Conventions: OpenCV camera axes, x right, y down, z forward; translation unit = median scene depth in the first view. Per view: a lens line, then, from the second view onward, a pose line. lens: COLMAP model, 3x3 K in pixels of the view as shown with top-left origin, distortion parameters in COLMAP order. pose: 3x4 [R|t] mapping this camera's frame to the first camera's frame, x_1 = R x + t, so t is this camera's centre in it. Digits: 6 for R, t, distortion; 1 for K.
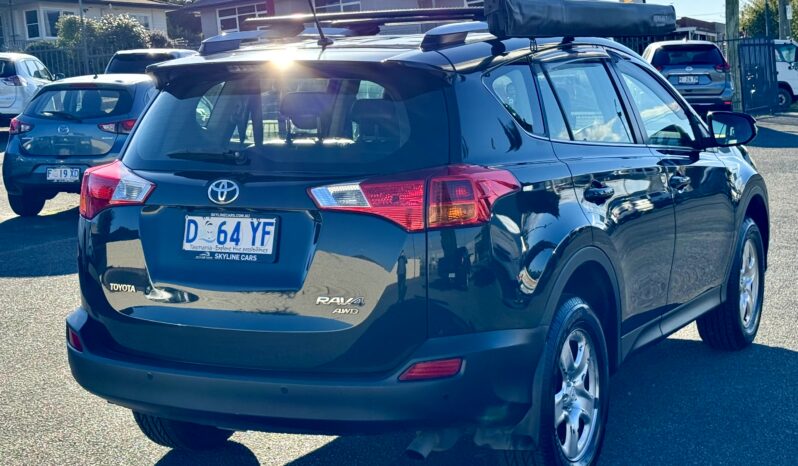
lens RADIAL K [[1295.1, 0, 399.0], [0, 1295.1, 233.0], [0, 0, 1]] dist [0.154585, -0.067069]
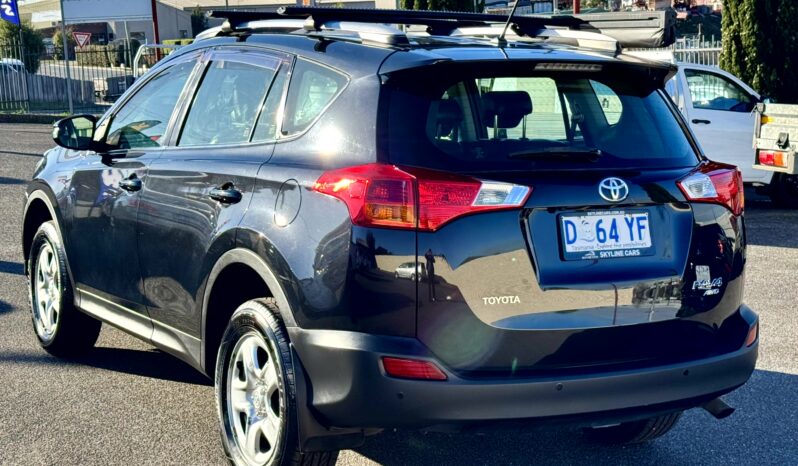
lens RADIAL K [[1295.1, 0, 399.0], [0, 1295.1, 233.0], [0, 0, 1]] dist [0.154585, -0.067069]
pose [[0.548914, -0.064478, 0.833388, -1.062515], [0.069363, 0.997095, 0.031457, -0.041123], [-0.832996, 0.040539, 0.551792, 0.581800]]
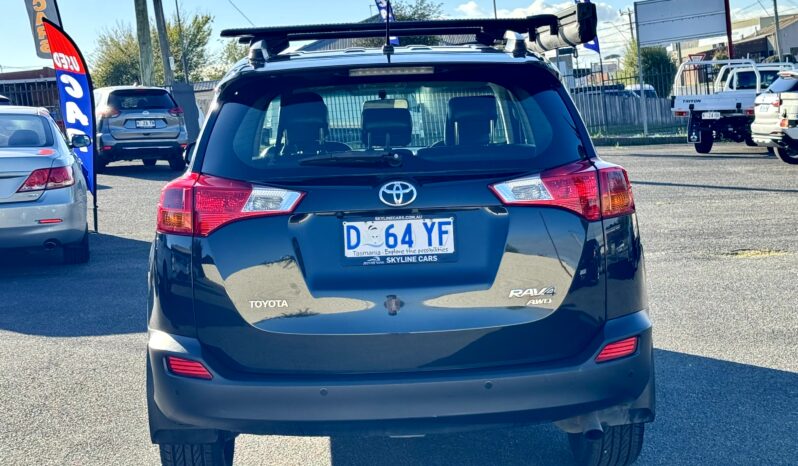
lens RADIAL K [[1295.1, 0, 399.0], [0, 1295.1, 233.0], [0, 0, 1]] dist [0.154585, -0.067069]
pose [[0.879460, -0.055786, 0.472692, -0.597670], [0.074197, 0.997035, -0.020380, 0.017957], [-0.470154, 0.052996, 0.880992, 0.135409]]
